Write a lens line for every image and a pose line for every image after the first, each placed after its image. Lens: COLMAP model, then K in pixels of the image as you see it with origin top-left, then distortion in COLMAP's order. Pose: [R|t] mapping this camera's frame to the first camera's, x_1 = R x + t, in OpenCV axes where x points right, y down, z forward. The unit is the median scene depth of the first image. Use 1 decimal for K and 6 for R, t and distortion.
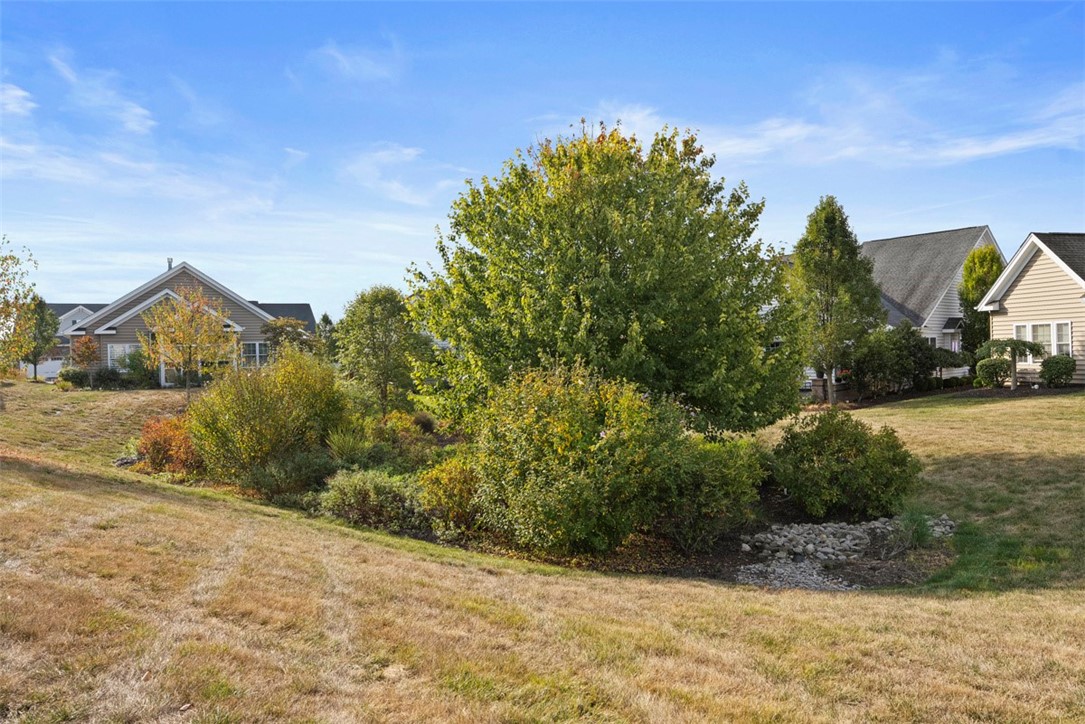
lens RADIAL K [[764.9, 0, 545.5], [0, 764.9, 357.2], [0, 0, 1]] dist [-0.009403, -0.000945]
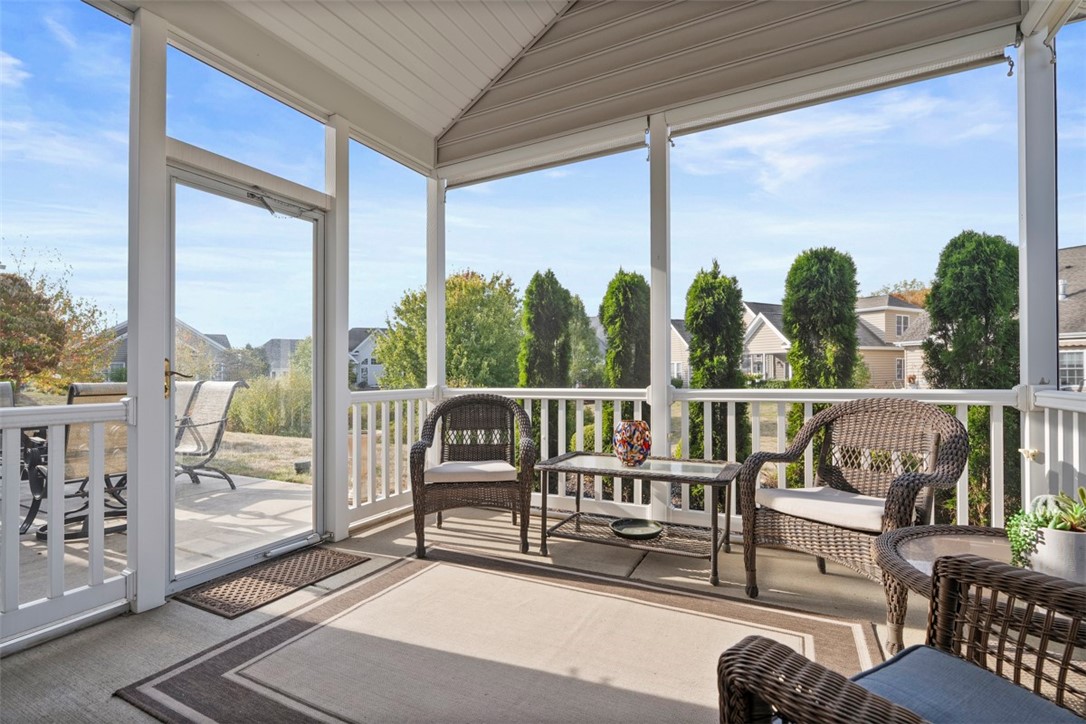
lens RADIAL K [[507.5, 0, 540.4], [0, 507.5, 368.3], [0, 0, 1]] dist [-0.000117, -0.000008]
pose [[0.964304, 0.017028, 0.264250, -0.108018], [-0.012869, 0.999765, -0.017462, -0.000374], [-0.264485, 0.013438, 0.964296, -0.444937]]
